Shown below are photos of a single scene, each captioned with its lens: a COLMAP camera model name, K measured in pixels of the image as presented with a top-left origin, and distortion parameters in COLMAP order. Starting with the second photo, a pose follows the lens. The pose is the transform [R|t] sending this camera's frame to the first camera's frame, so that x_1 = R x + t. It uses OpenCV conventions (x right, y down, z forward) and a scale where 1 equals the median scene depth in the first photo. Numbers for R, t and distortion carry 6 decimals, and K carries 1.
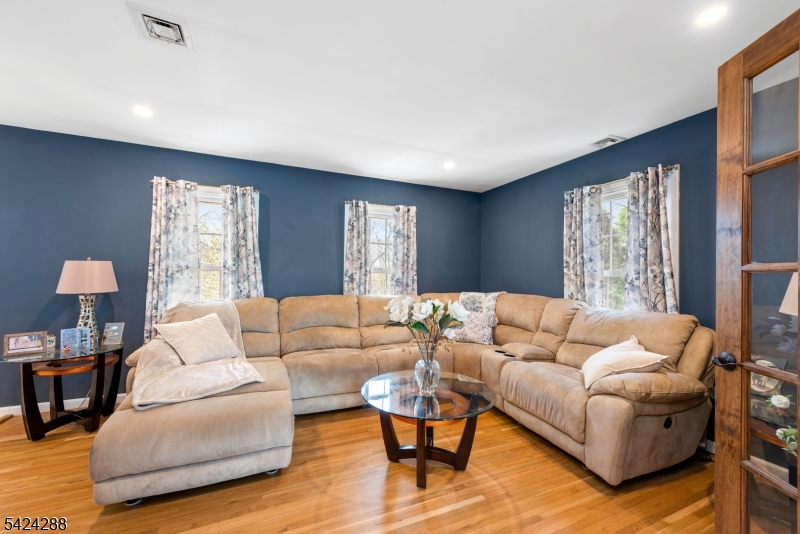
lens RADIAL K [[323.5, 0, 405.8], [0, 323.5, 270.3], [0, 0, 1]] dist [0.022140, -0.001182]
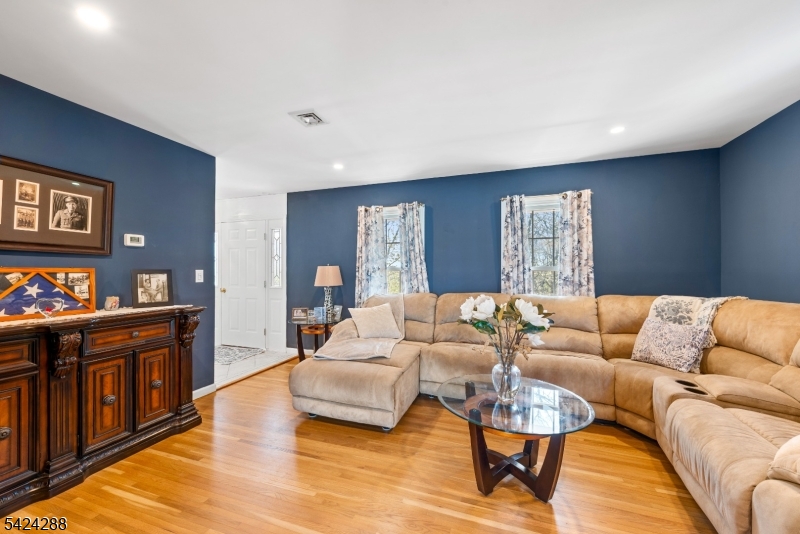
lens RADIAL K [[323.5, 0, 402.5], [0, 323.5, 271.2], [0, 0, 1]] dist [0.022140, -0.001182]
pose [[0.727264, -0.014915, -0.686195, 0.329468], [0.020037, 0.999799, -0.000496, 0.003506], [0.686065, -0.013388, 0.727417, 0.086206]]
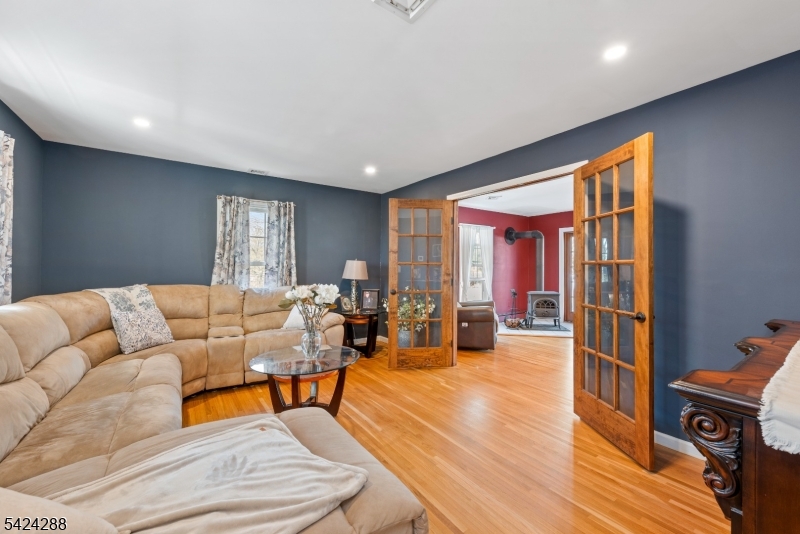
lens RADIAL K [[323.5, 0, 401.0], [0, 323.5, 266.9], [0, 0, 1]] dist [0.022140, -0.001182]
pose [[-0.192187, -0.012942, 0.981273, -0.853613], [-0.019543, 0.999765, 0.009358, -0.001789], [-0.981164, -0.017379, -0.192395, 0.612246]]
